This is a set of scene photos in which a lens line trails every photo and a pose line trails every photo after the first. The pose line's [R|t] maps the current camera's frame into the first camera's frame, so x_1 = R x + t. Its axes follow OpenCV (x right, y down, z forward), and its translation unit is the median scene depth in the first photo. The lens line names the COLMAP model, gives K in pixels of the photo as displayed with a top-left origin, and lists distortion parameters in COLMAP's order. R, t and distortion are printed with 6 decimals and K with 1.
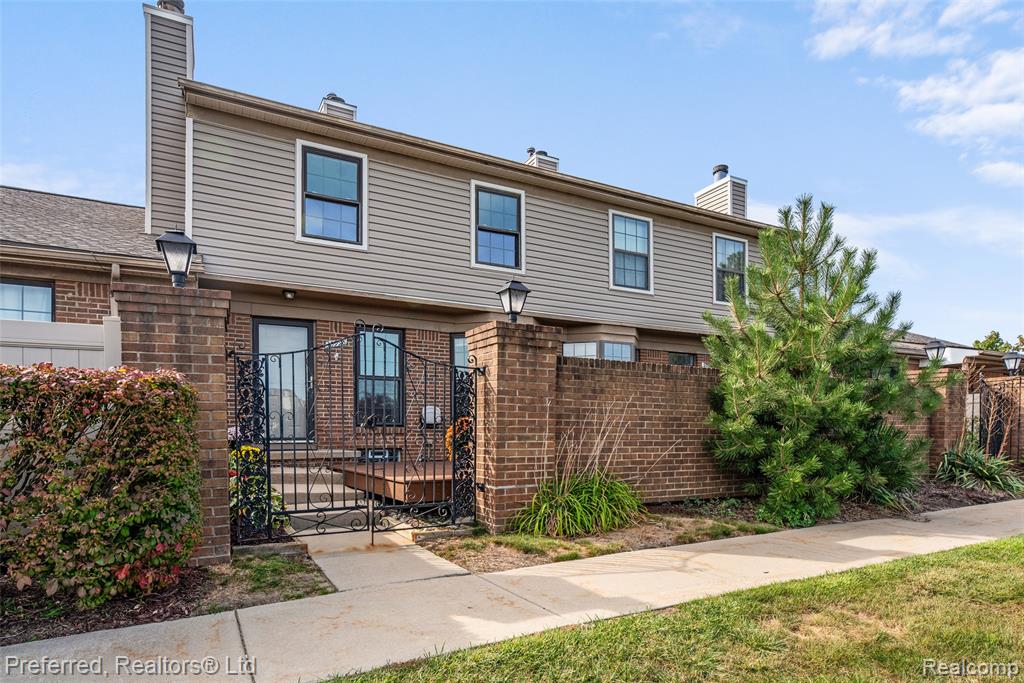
lens RADIAL K [[559.2, 0, 500.3], [0, 559.2, 417.1], [0, 0, 1]] dist [-0.000443, -0.000982]
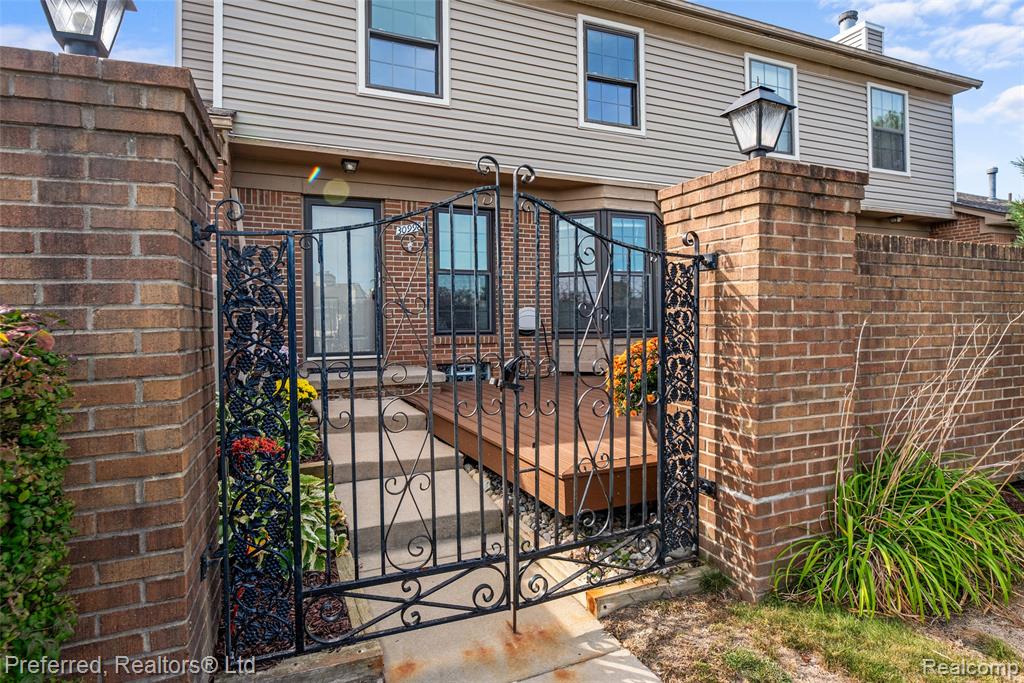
lens RADIAL K [[559.2, 0, 508.1], [0, 559.2, 298.4], [0, 0, 1]] dist [-0.000443, -0.000982]
pose [[0.995661, -0.010914, -0.092409, -0.161735], [0.009519, 0.999834, -0.015524, -0.040826], [0.092563, 0.014577, 0.995600, 0.452016]]
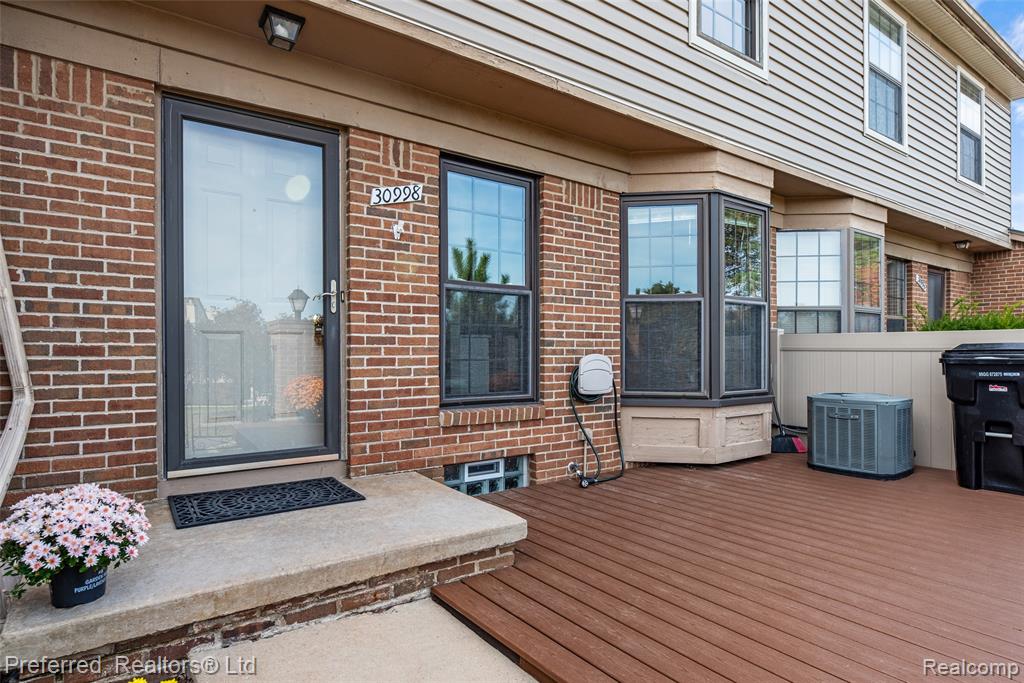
lens RADIAL K [[559.2, 0, 502.4], [0, 559.2, 337.0], [0, 0, 1]] dist [-0.000443, -0.000982]
pose [[0.992635, 0.007664, 0.120900, -0.495942], [-0.008048, 0.999964, 0.002690, -0.067383], [-0.120875, -0.003643, 0.992661, 1.133809]]
